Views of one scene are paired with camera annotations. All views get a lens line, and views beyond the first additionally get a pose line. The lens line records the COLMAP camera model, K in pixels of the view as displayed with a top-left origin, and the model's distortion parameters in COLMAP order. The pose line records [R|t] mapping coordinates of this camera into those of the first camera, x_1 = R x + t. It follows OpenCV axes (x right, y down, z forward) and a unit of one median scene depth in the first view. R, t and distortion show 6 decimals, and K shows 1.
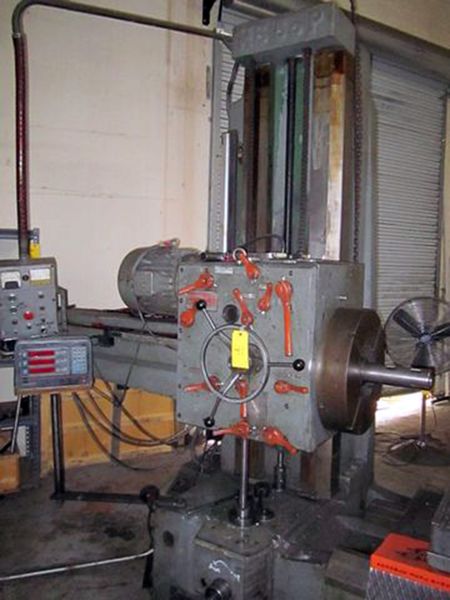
lens RADIAL K [[498.5, 0, 225.0], [0, 498.5, 300.0], [0, 0, 1]] dist [-0.041643, -0.005554]
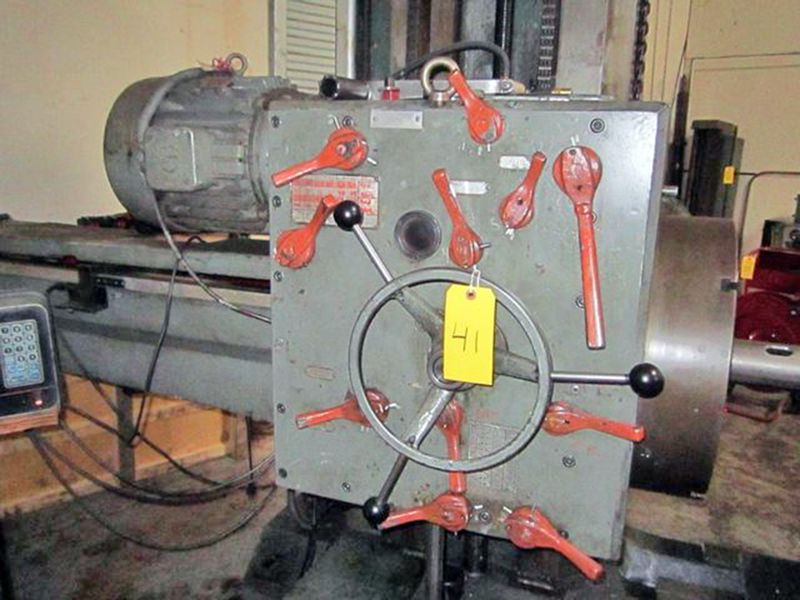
lens RADIAL K [[664.7, 0, 401.8], [0, 664.7, 312.1], [0, 0, 1]] dist [-0.041643, -0.005554]
pose [[0.980153, -0.045589, 0.192928, -0.086669], [0.010377, 0.983663, 0.179719, -0.005336], [-0.197970, -0.174150, 0.964614, 0.412700]]
